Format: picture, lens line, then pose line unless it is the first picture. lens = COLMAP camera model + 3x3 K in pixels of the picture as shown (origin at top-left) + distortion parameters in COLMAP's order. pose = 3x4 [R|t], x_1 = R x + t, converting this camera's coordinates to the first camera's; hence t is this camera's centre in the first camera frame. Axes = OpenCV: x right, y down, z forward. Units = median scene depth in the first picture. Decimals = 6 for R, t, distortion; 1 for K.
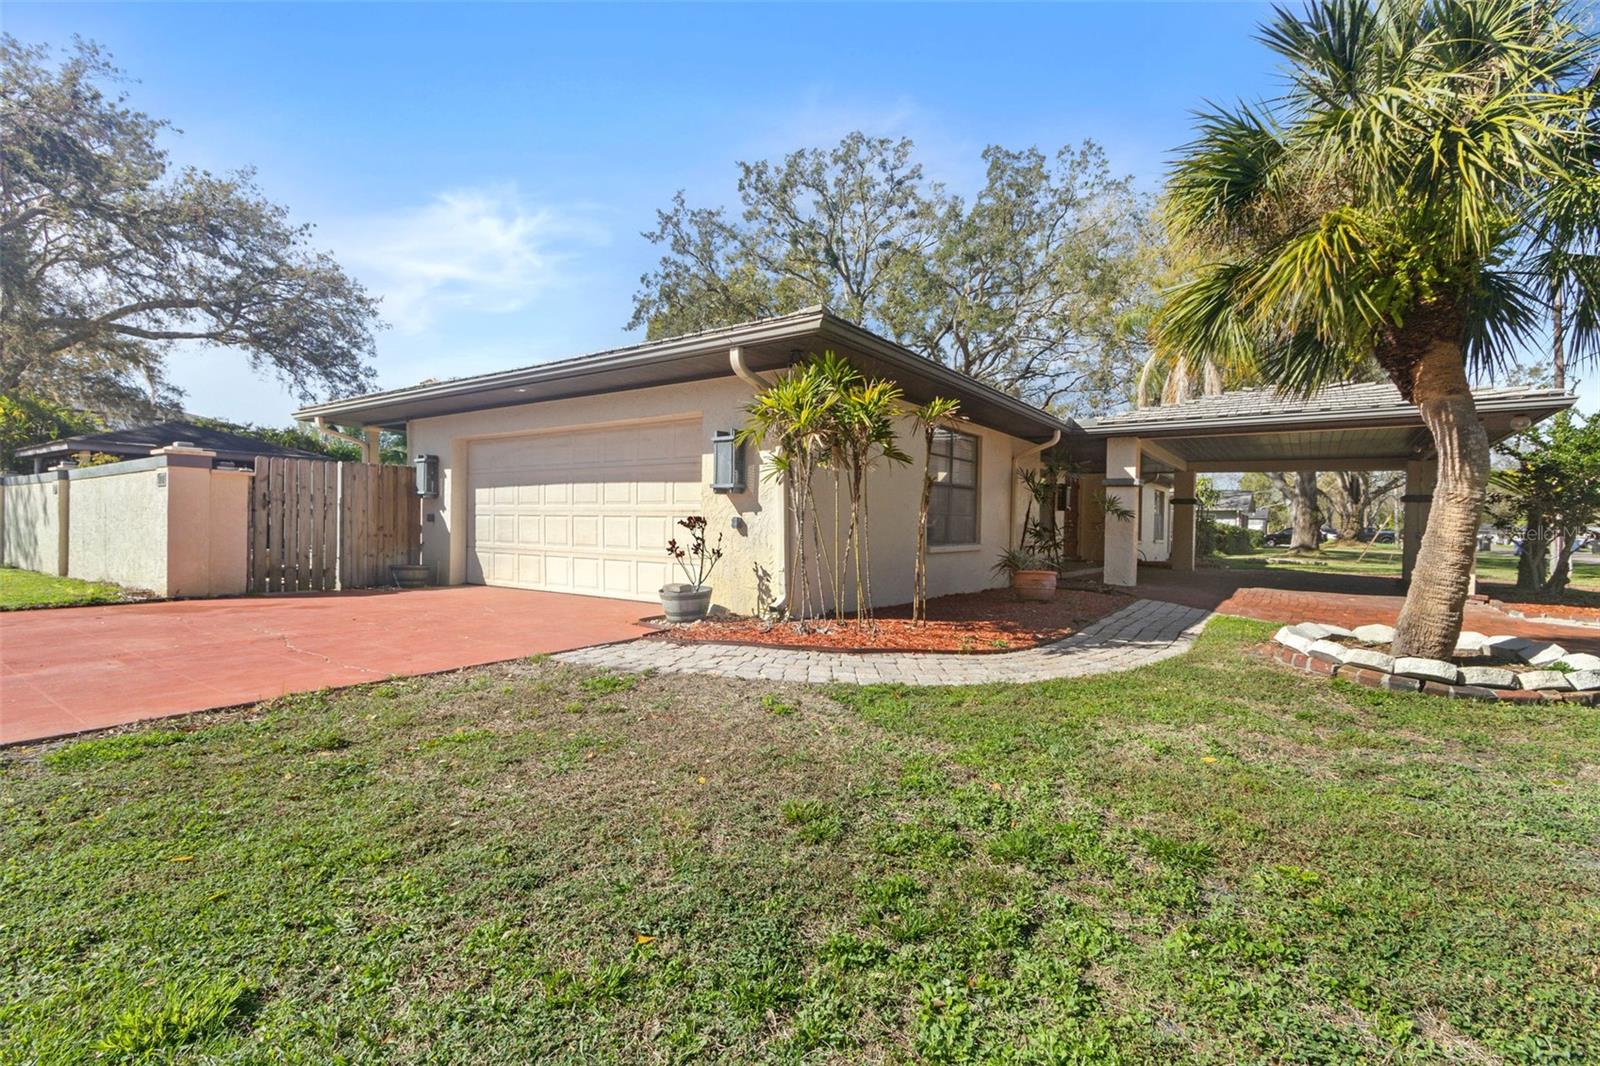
lens RADIAL K [[728.8, 0, 784.0], [0, 728.8, 530.3], [0, 0, 1]] dist [0.004297, 0.000434]
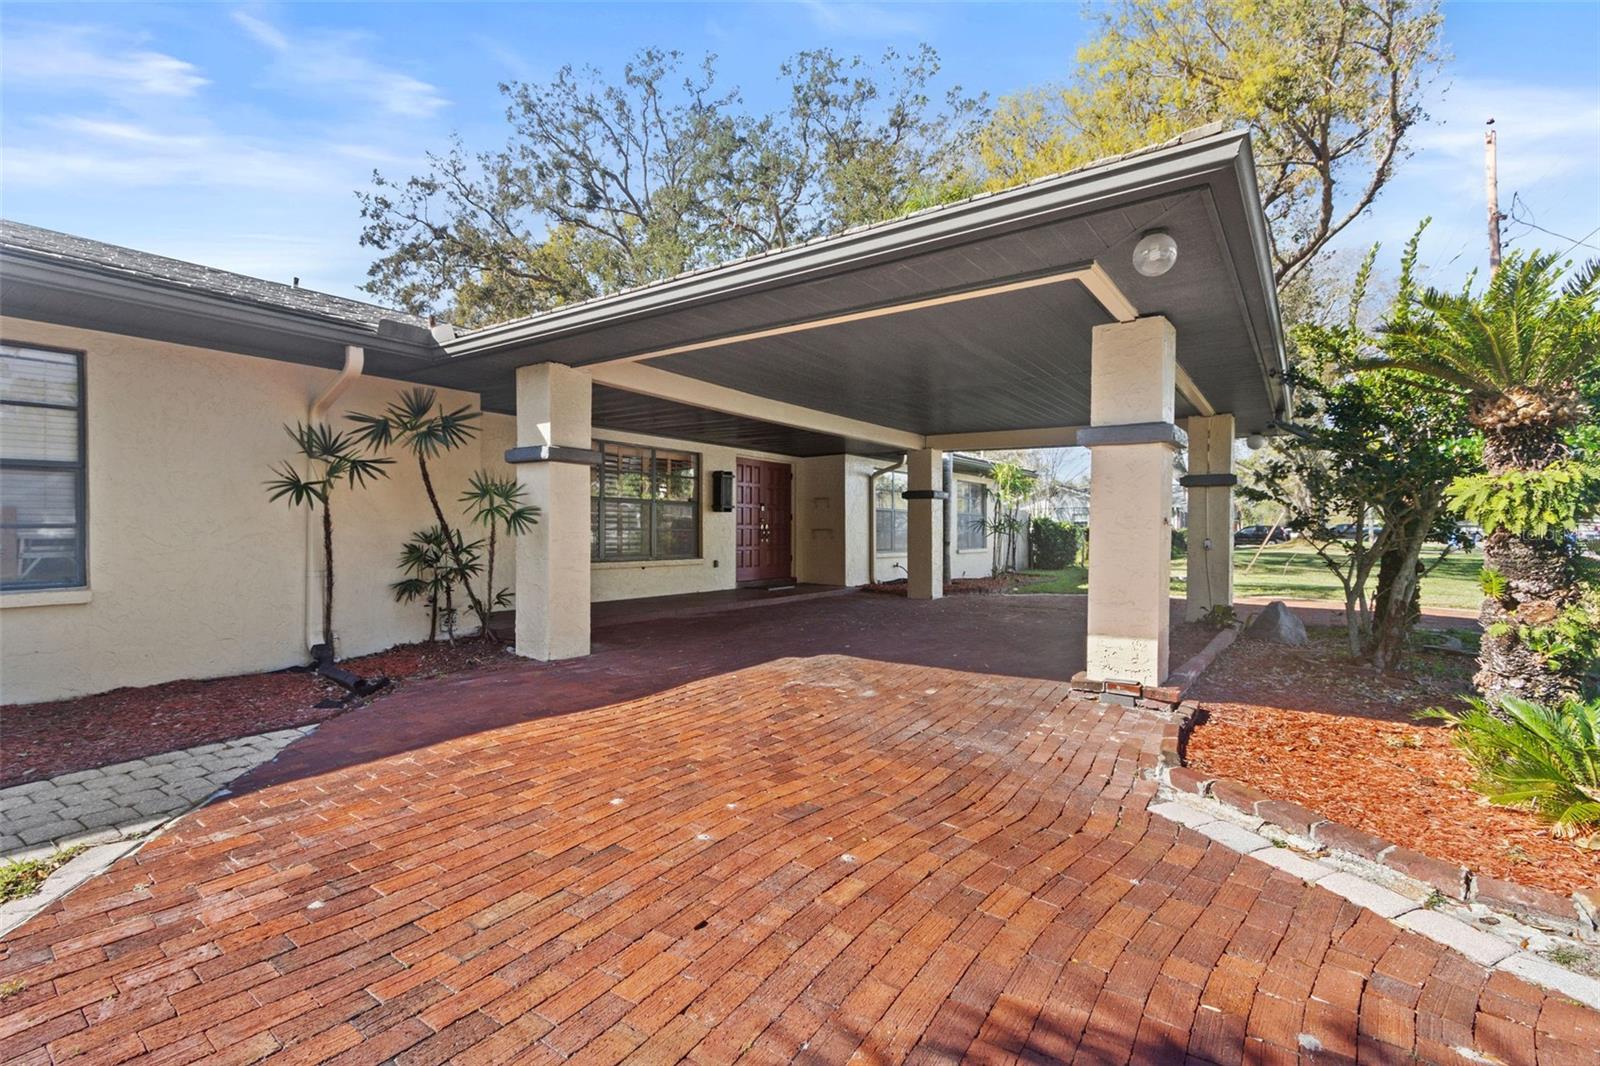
lens RADIAL K [[733.8, 0, 798.1], [0, 733.8, 538.6], [0, 0, 1]] dist [0.001090, 0.000161]
pose [[0.999729, -0.020346, 0.011350, 0.648330], [0.020313, 0.999789, 0.003025, -0.004480], [-0.011410, -0.002793, 0.999931, 0.489403]]
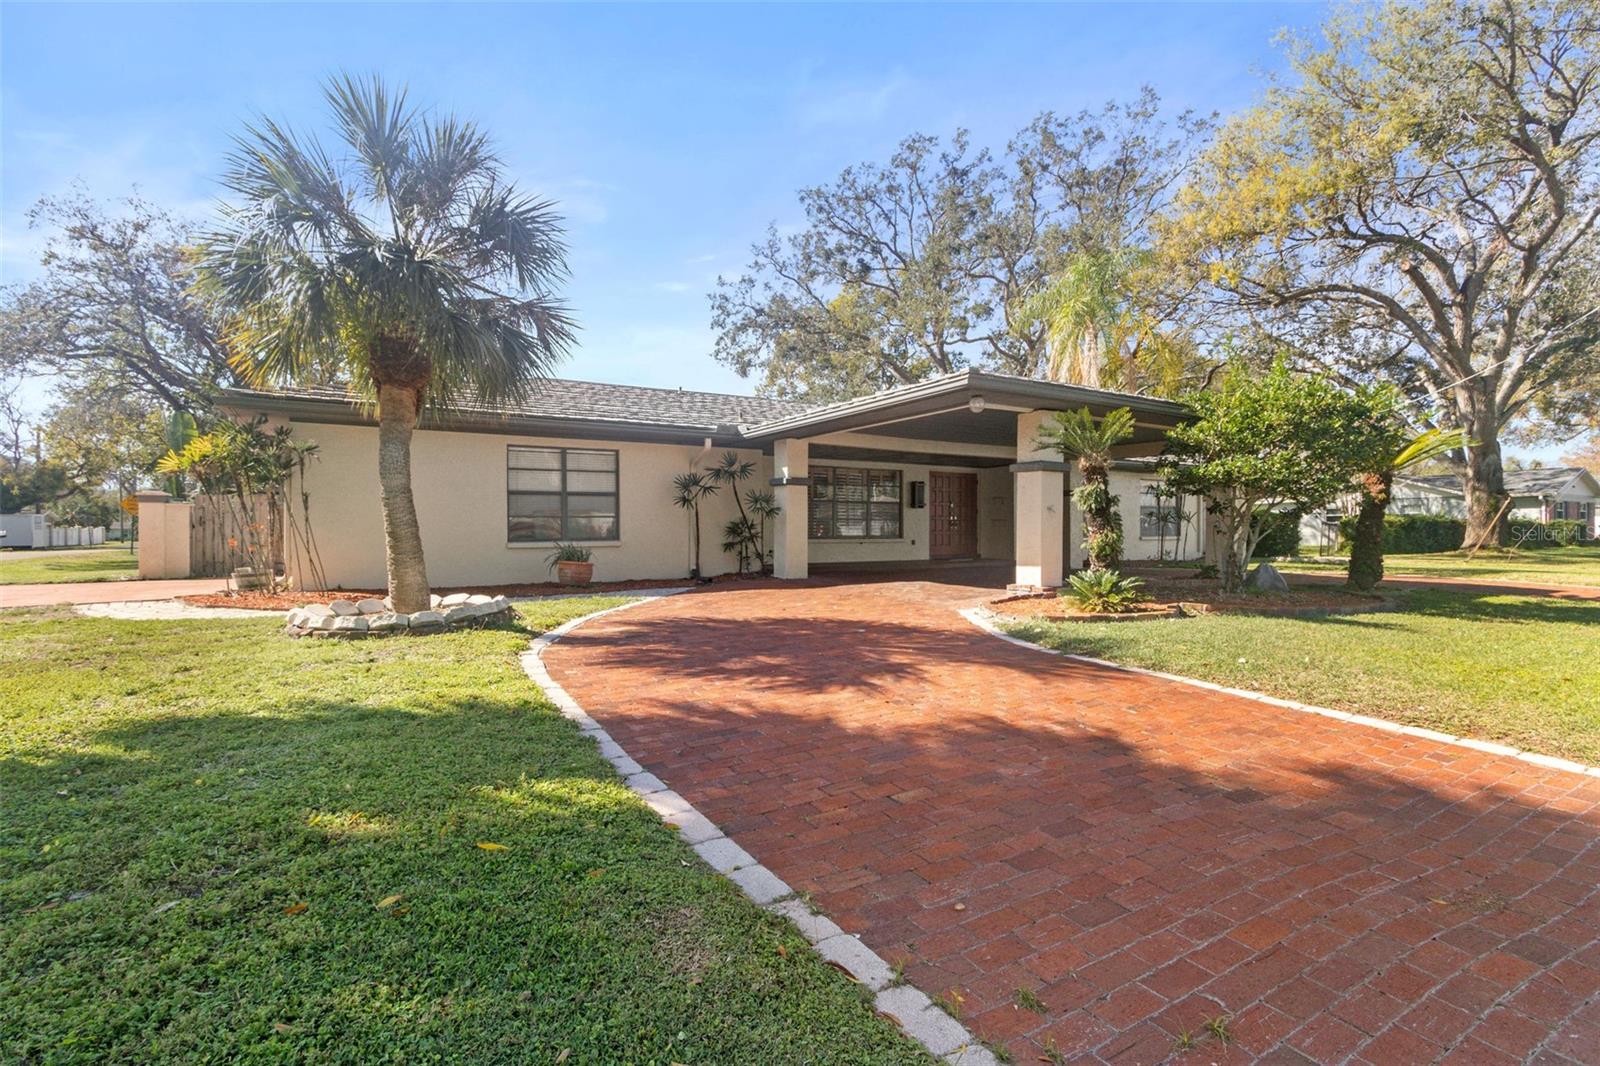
lens RADIAL K [[744.8, 0, 800.0], [0, 744.8, 533.0], [0, 0, 1]] dist [0.004989, 0.000984]
pose [[0.918128, -0.020850, -0.395735, 0.927518], [0.018146, 0.999779, -0.010575, 0.021658], [0.395869, 0.002528, 0.918304, 0.010417]]
